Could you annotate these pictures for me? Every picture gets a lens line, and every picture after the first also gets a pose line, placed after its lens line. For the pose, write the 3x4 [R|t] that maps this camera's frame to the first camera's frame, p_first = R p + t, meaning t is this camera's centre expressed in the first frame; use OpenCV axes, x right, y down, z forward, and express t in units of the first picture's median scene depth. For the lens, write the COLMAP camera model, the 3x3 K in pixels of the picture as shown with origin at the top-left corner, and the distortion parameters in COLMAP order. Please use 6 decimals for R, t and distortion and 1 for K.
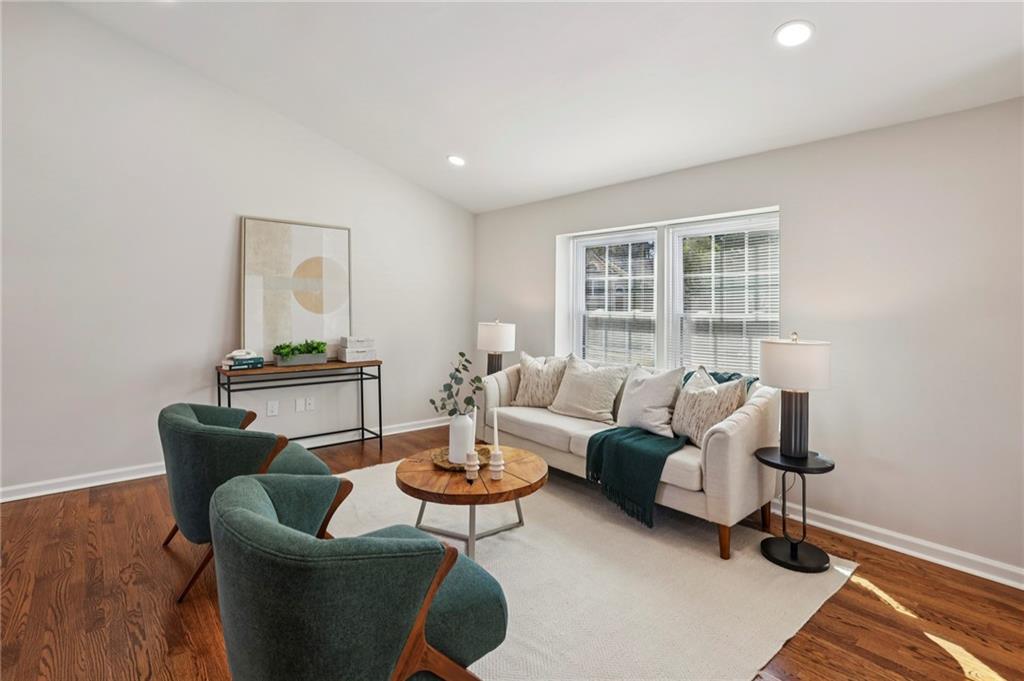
lens RADIAL K [[515.0, 0, 515.7], [0, 515.0, 302.3], [0, 0, 1]] dist [0.000269, -0.000569]
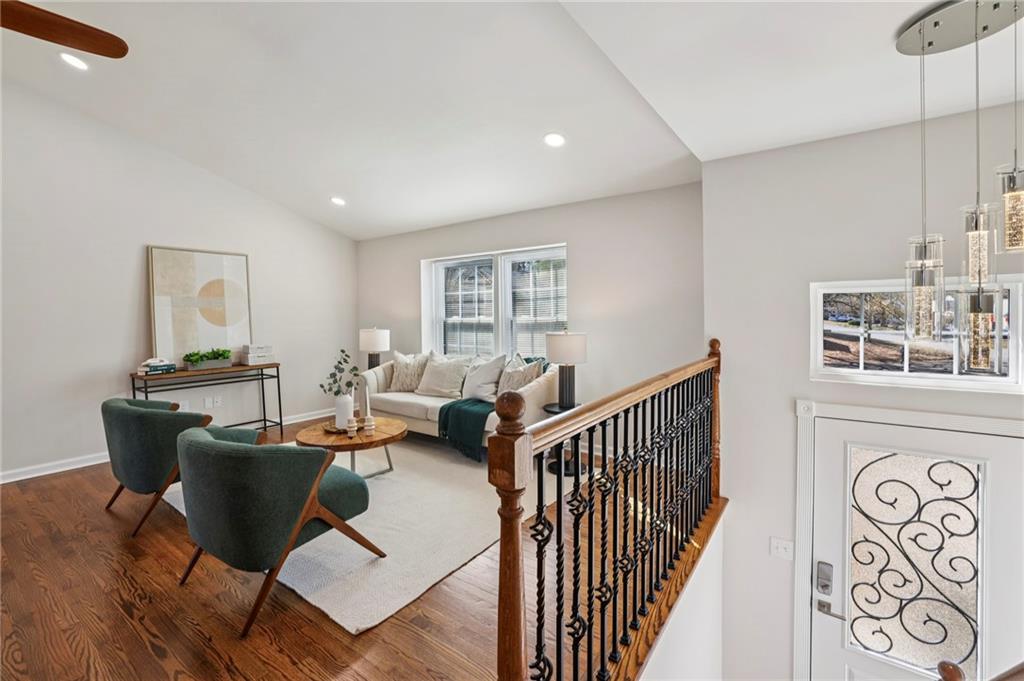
lens RADIAL K [[445.6, 0, 487.8], [0, 445.6, 321.3], [0, 0, 1]] dist [-0.002104, 0.000431]
pose [[0.981179, -0.029596, 0.190818, 0.034492], [0.025320, 0.999371, 0.024809, -0.000056], [-0.191432, -0.019511, 0.981312, -0.168547]]
